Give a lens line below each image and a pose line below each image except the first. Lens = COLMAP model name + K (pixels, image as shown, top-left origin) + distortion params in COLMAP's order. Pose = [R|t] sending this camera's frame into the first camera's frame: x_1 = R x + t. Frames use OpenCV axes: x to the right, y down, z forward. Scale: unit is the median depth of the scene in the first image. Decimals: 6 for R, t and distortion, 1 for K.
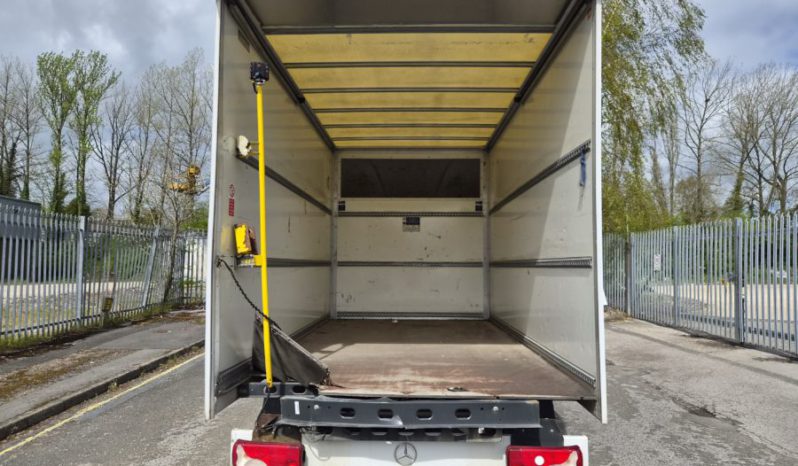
lens RADIAL K [[552.9, 0, 414.7], [0, 552.9, 247.3], [0, 0, 1]] dist [0.063297, -0.045135]
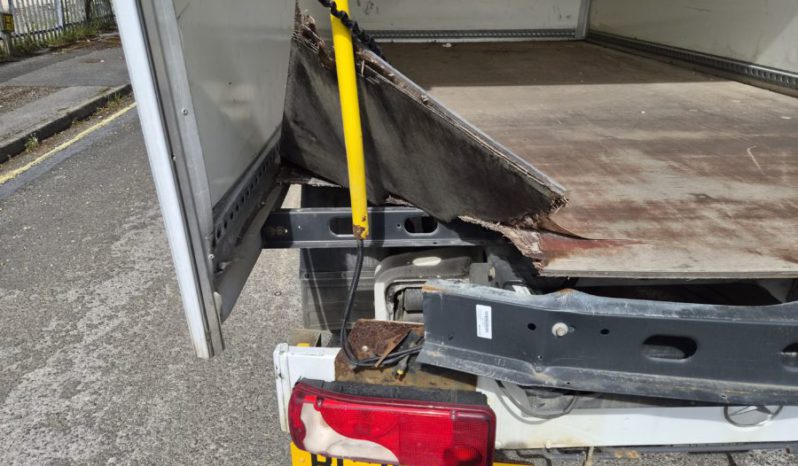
lens RADIAL K [[552.9, 0, 414.7], [0, 552.9, 247.3], [0, 0, 1]] dist [0.063297, -0.045135]
pose [[0.998032, -0.030512, 0.054777, -0.132350], [0.002010, 0.888734, 0.458419, 0.052186], [-0.062669, -0.457407, 0.887046, 0.367690]]
